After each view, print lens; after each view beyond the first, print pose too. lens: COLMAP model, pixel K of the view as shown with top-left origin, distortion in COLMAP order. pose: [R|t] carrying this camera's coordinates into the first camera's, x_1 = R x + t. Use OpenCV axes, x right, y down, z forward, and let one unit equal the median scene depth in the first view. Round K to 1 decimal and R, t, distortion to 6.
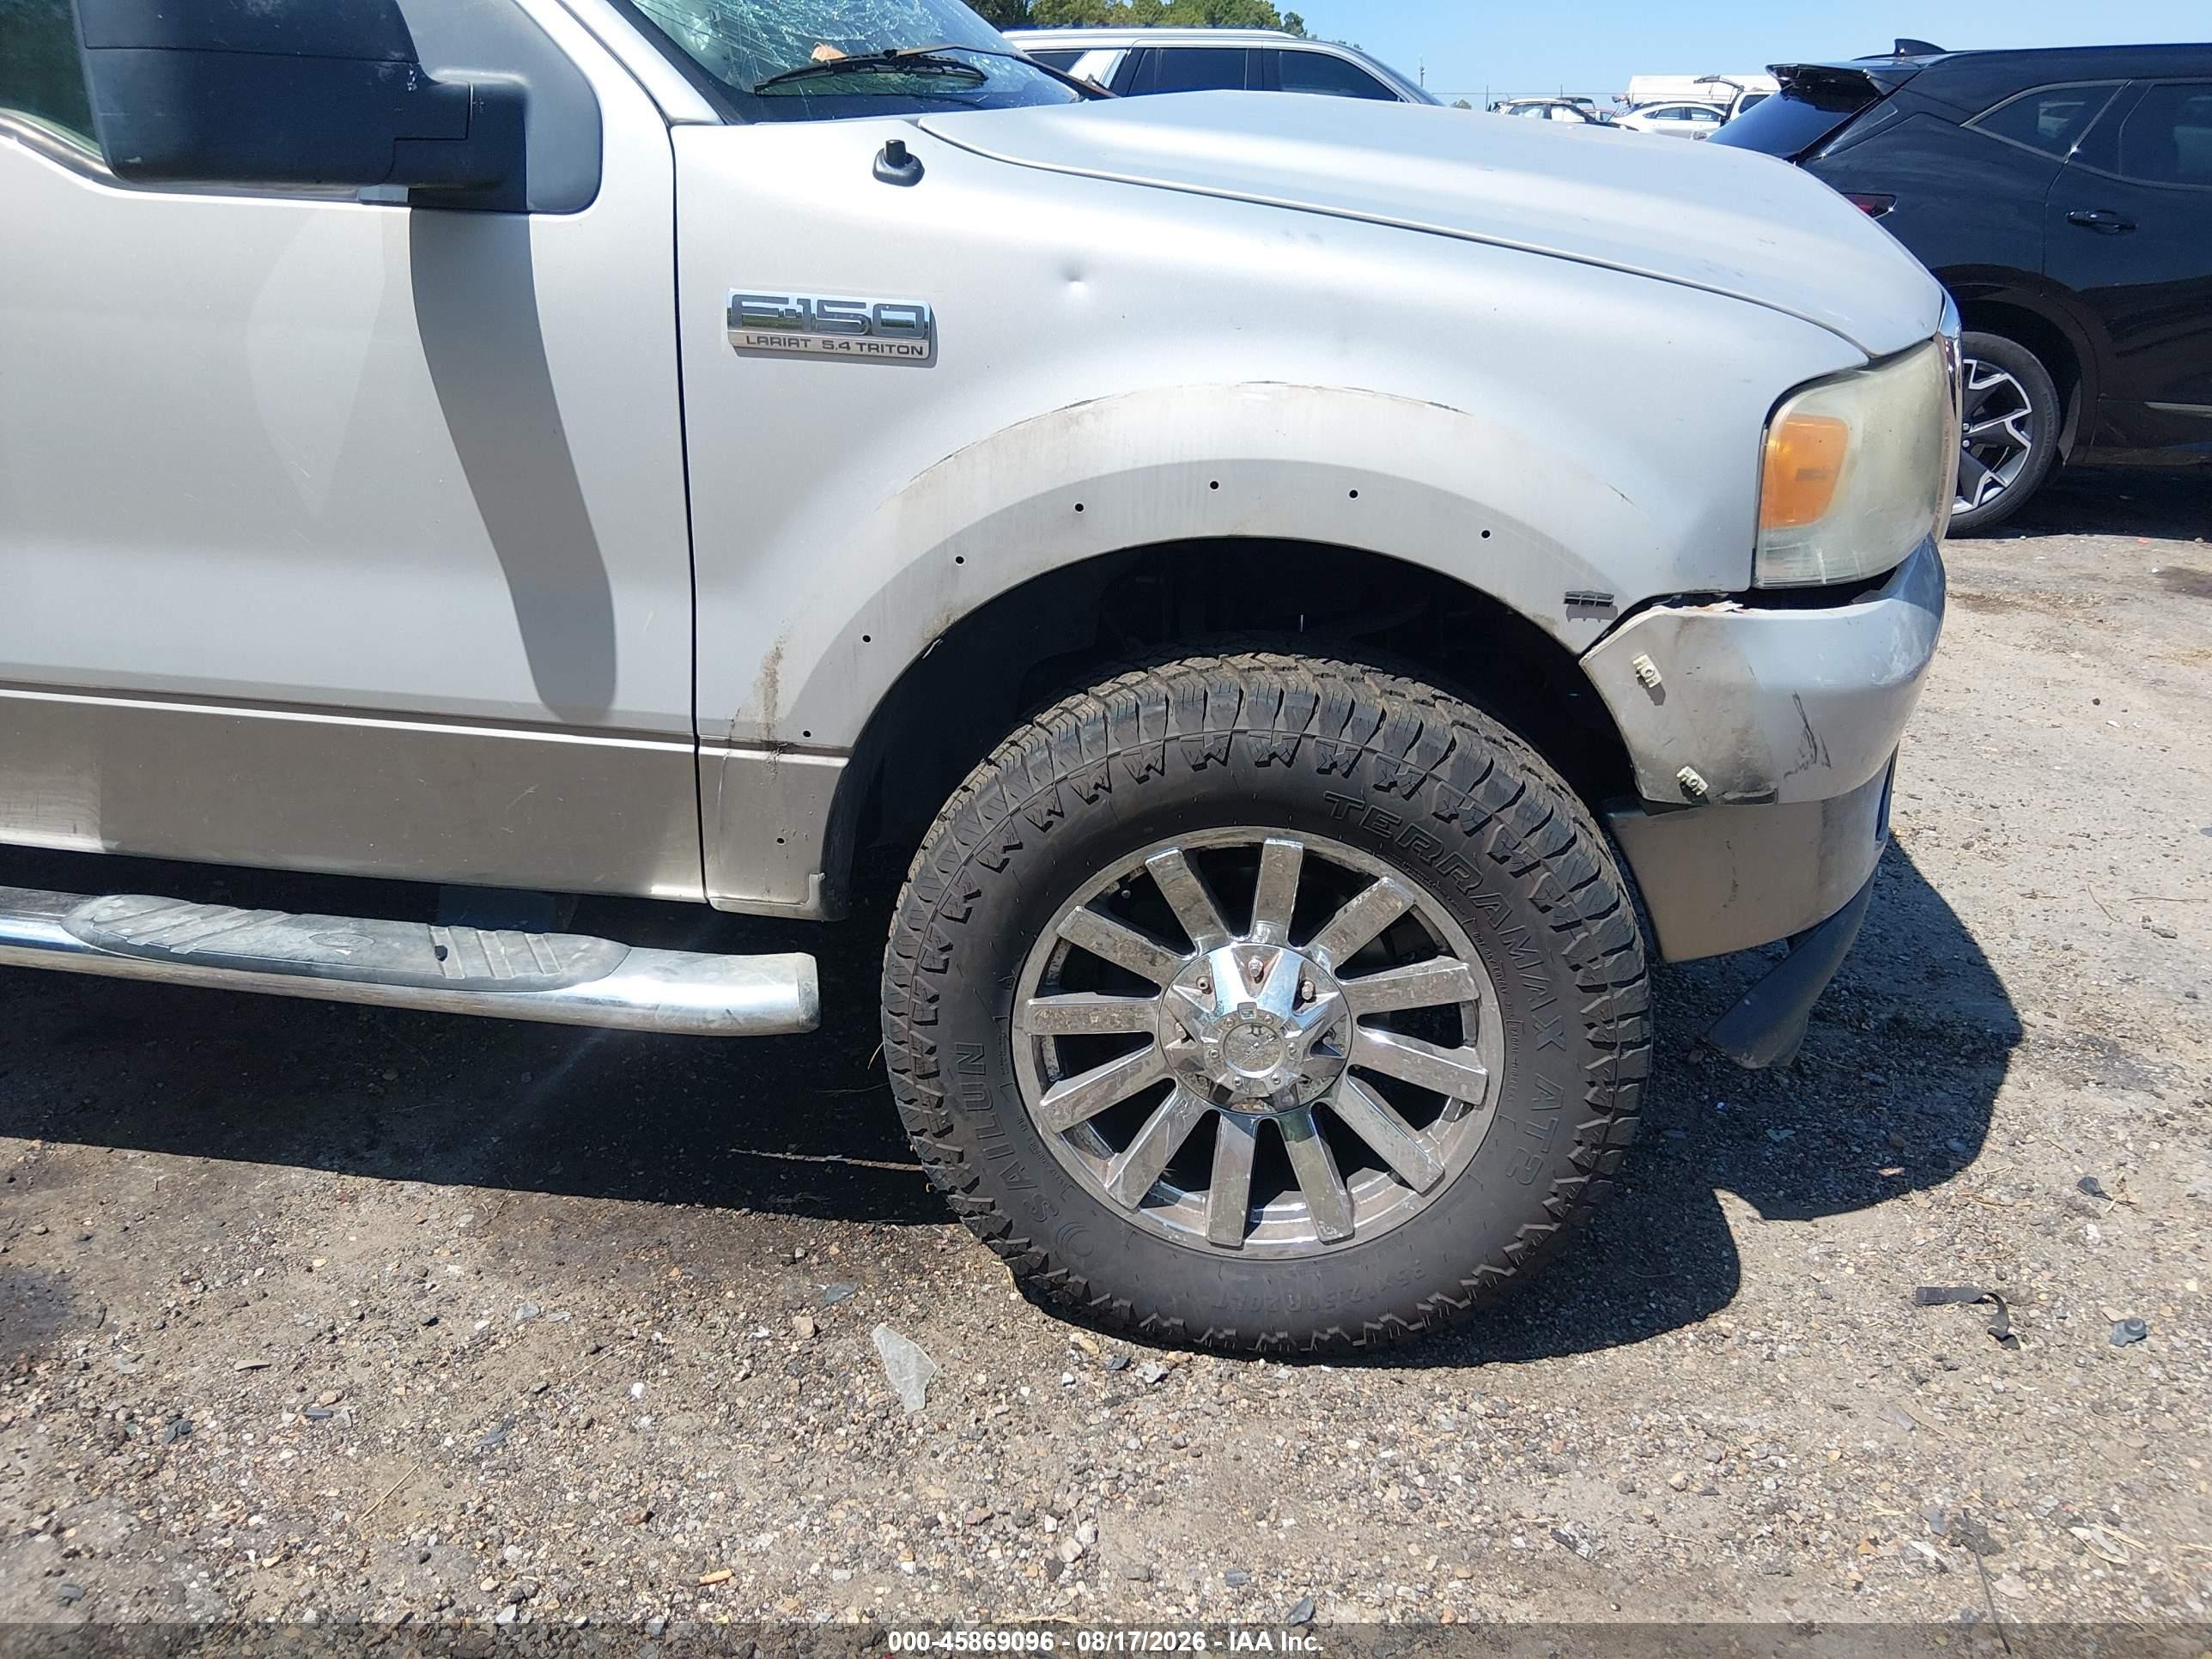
lens RADIAL K [[1686.3, 0, 1103.6], [0, 1686.3, 828.0], [0, 0, 1]] dist [0.064419, -0.110425]
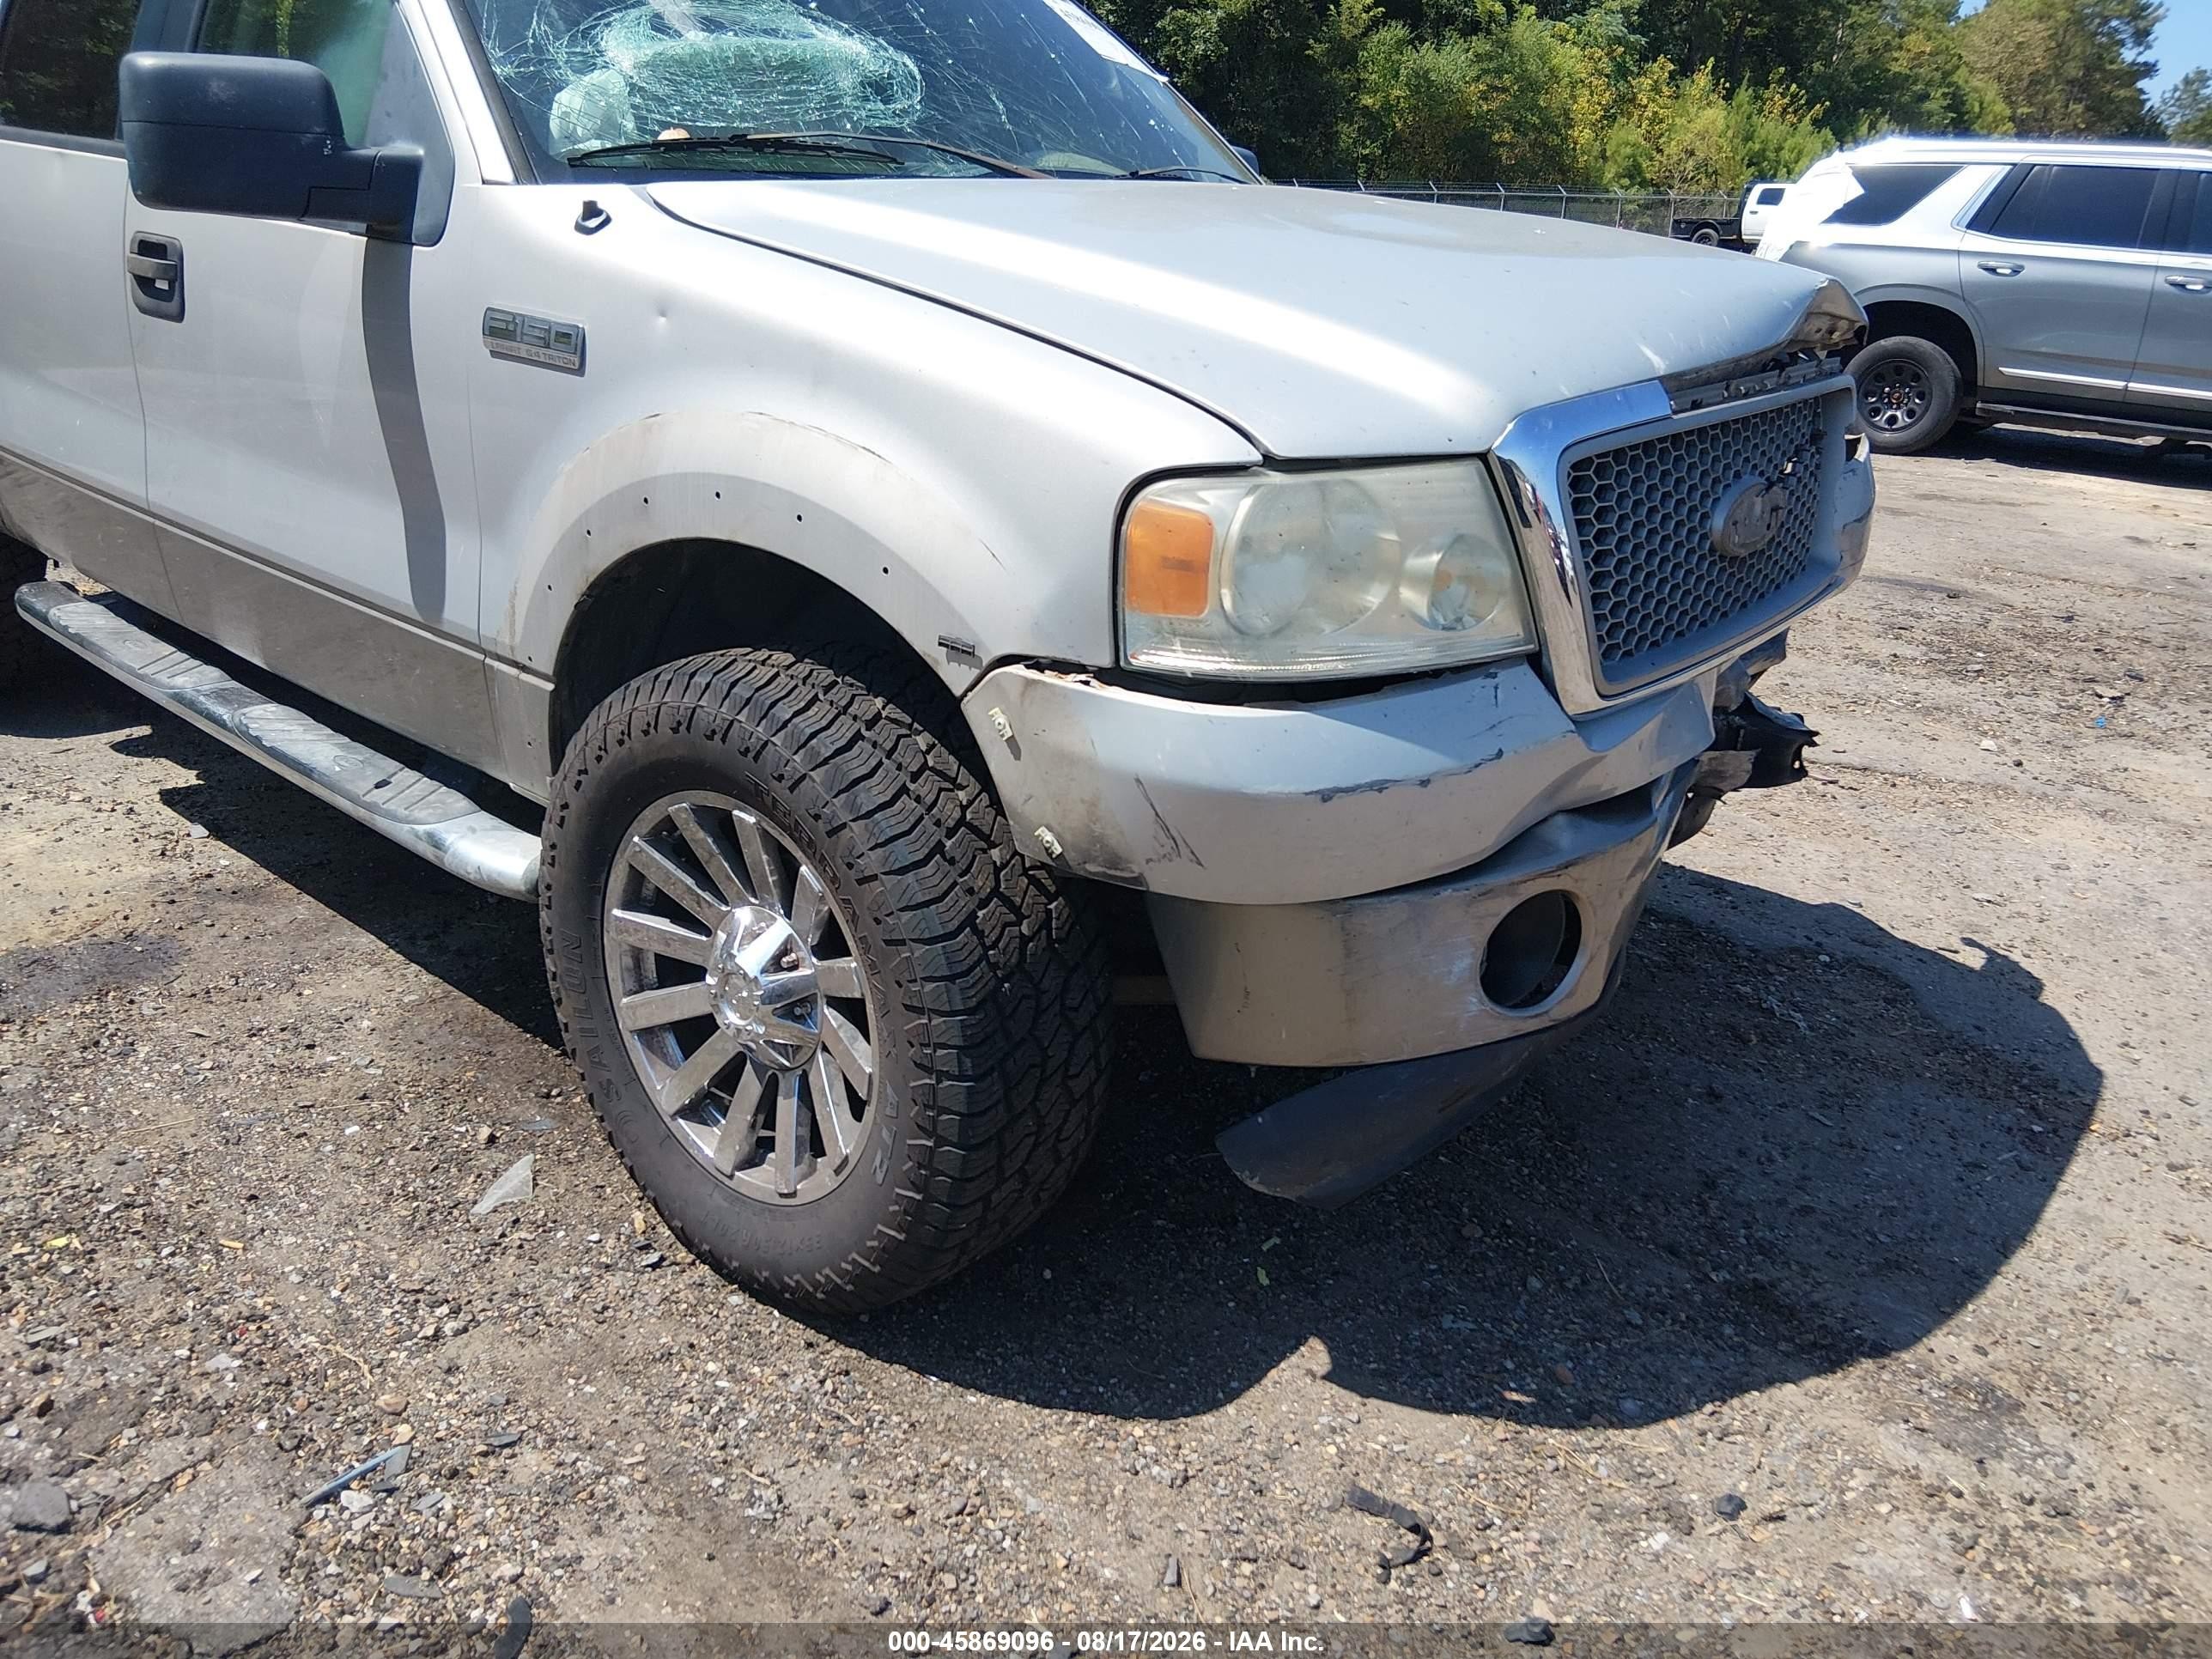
lens RADIAL K [[1686.3, 0, 1102.5], [0, 1686.3, 828.5], [0, 0, 1]] dist [0.064419, -0.110425]
pose [[0.837376, 0.219253, -0.500728, 0.843357], [-0.245688, 0.969254, 0.013538, -0.055072], [0.488301, 0.111687, 0.865499, 0.126485]]
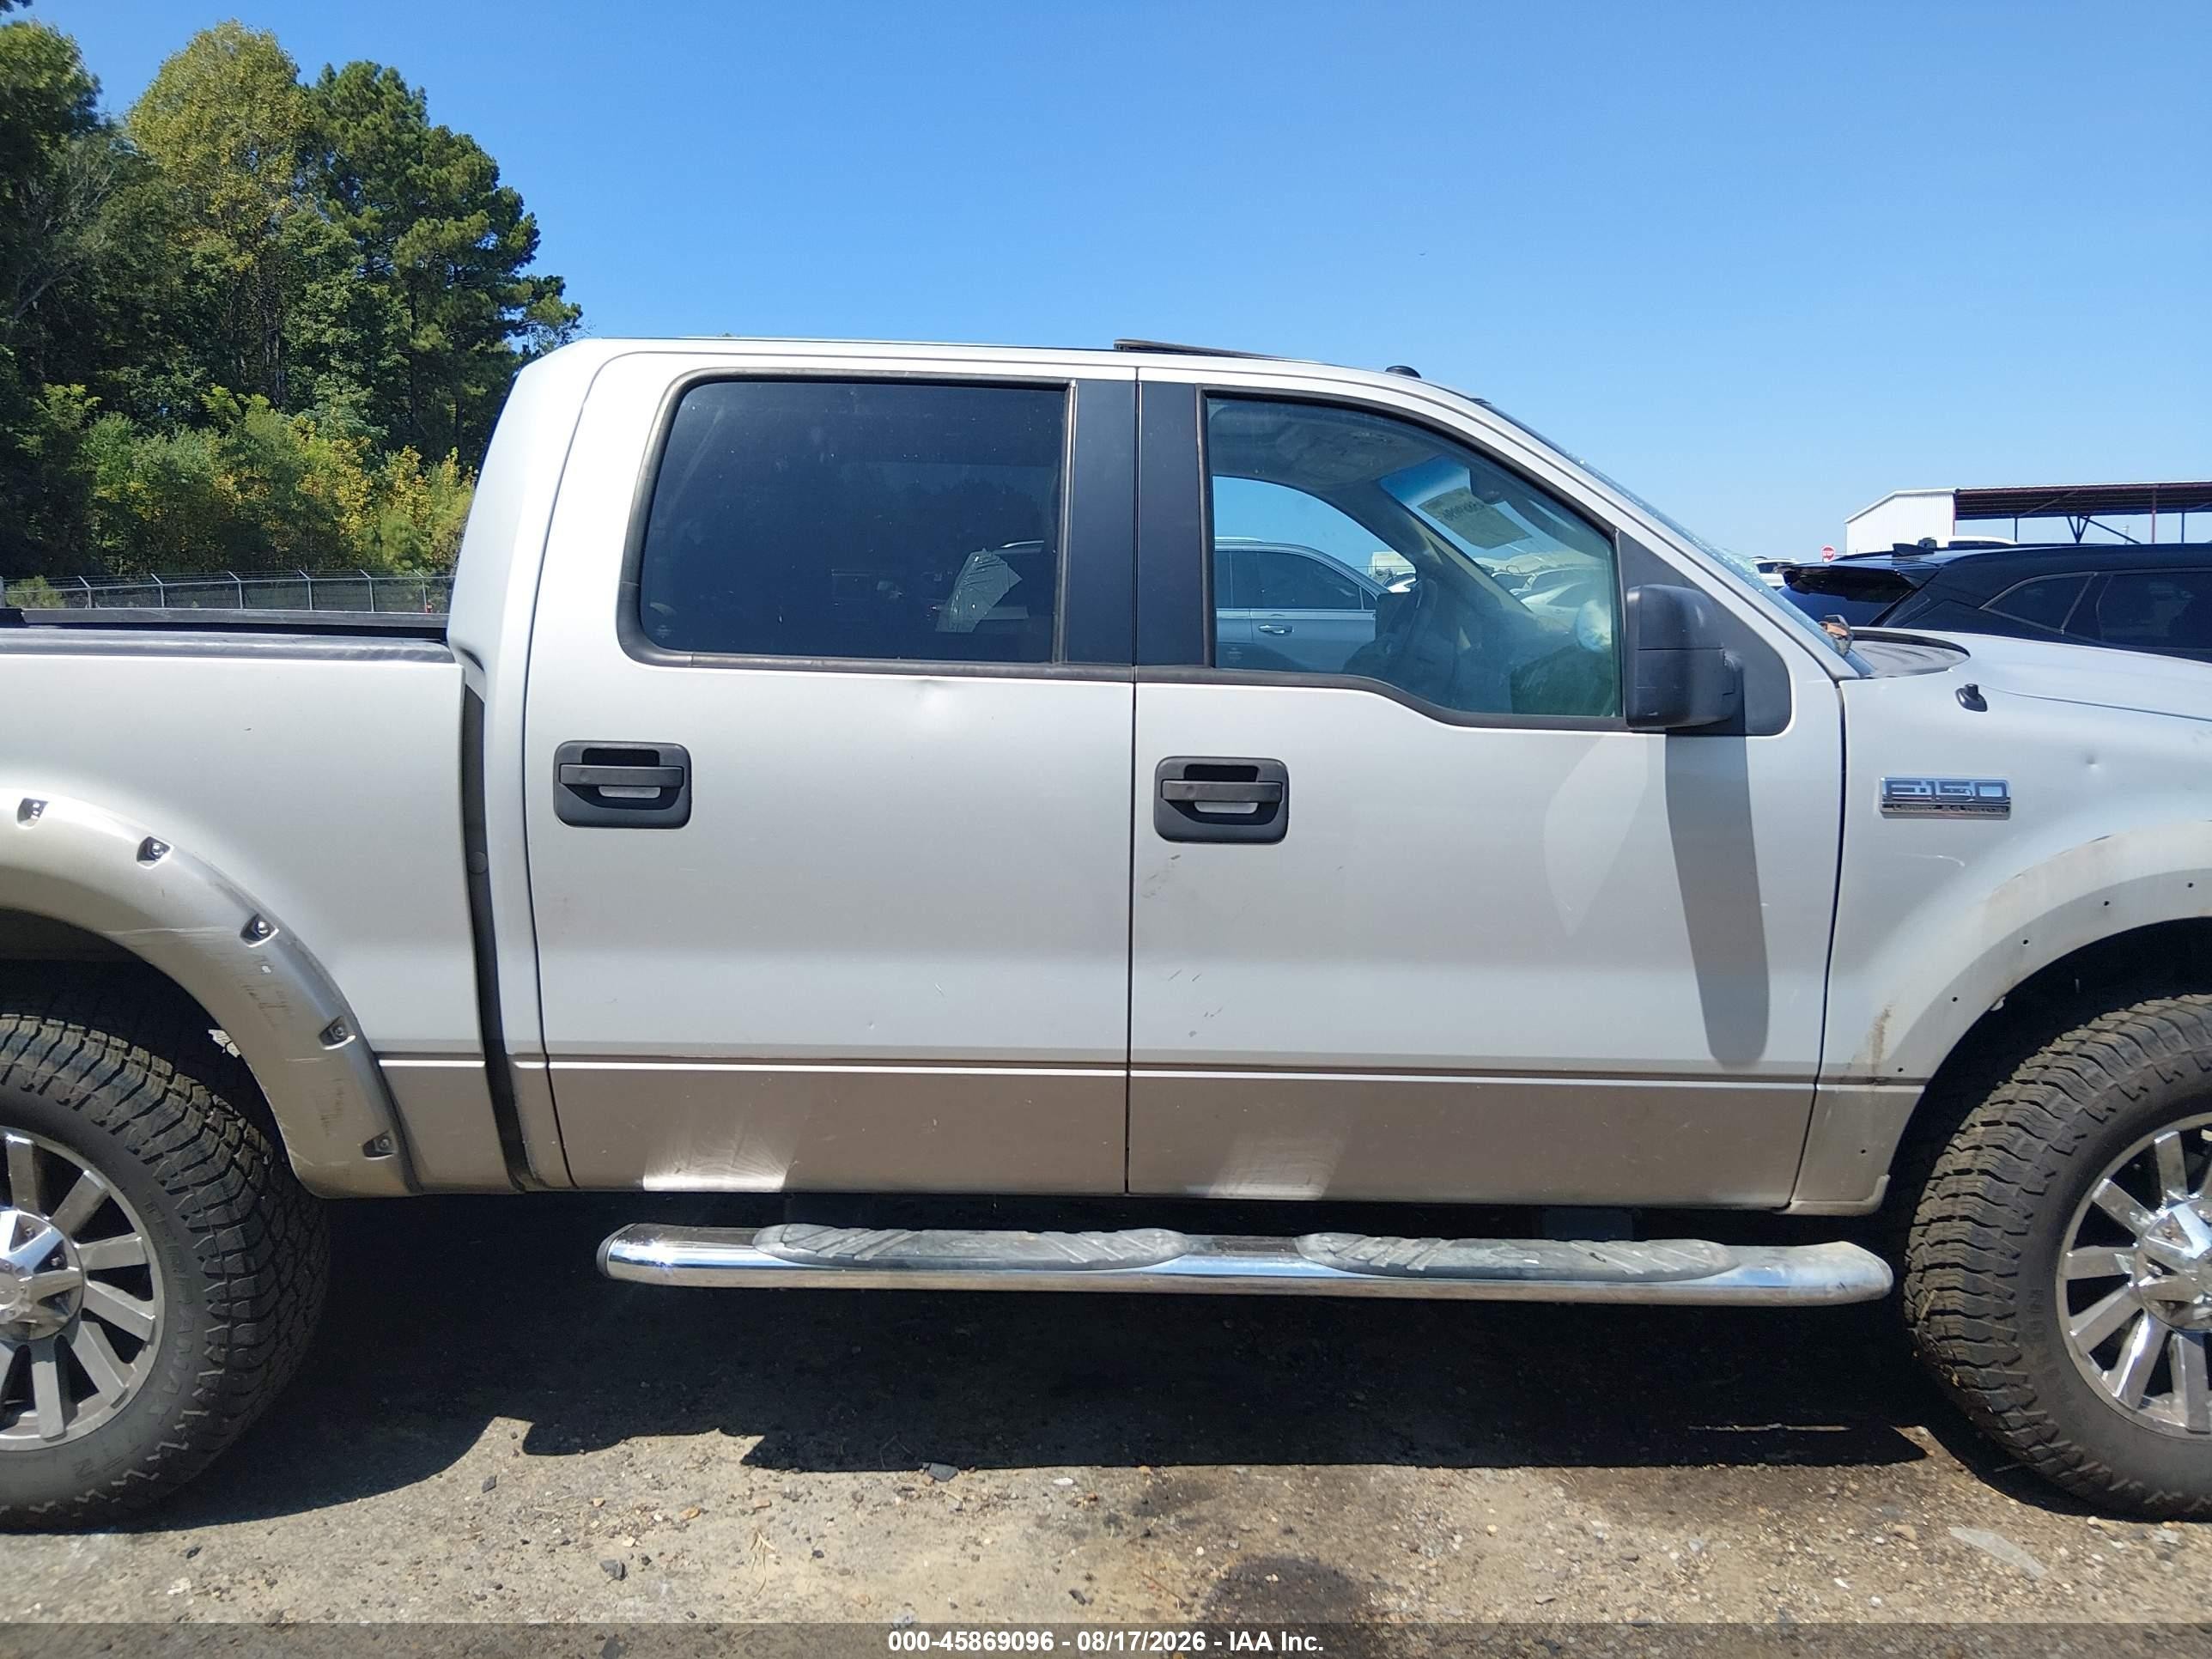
lens RADIAL K [[1686.3, 0, 1143.8], [0, 1686.3, 808.6], [0, 0, 1]] dist [0.064419, -0.110425]
pose [[0.989720, -0.036235, 0.138356, -1.000488], [0.071305, 0.963586, -0.257717, 0.056565], [-0.123979, 0.264933, 0.956263, -0.356347]]
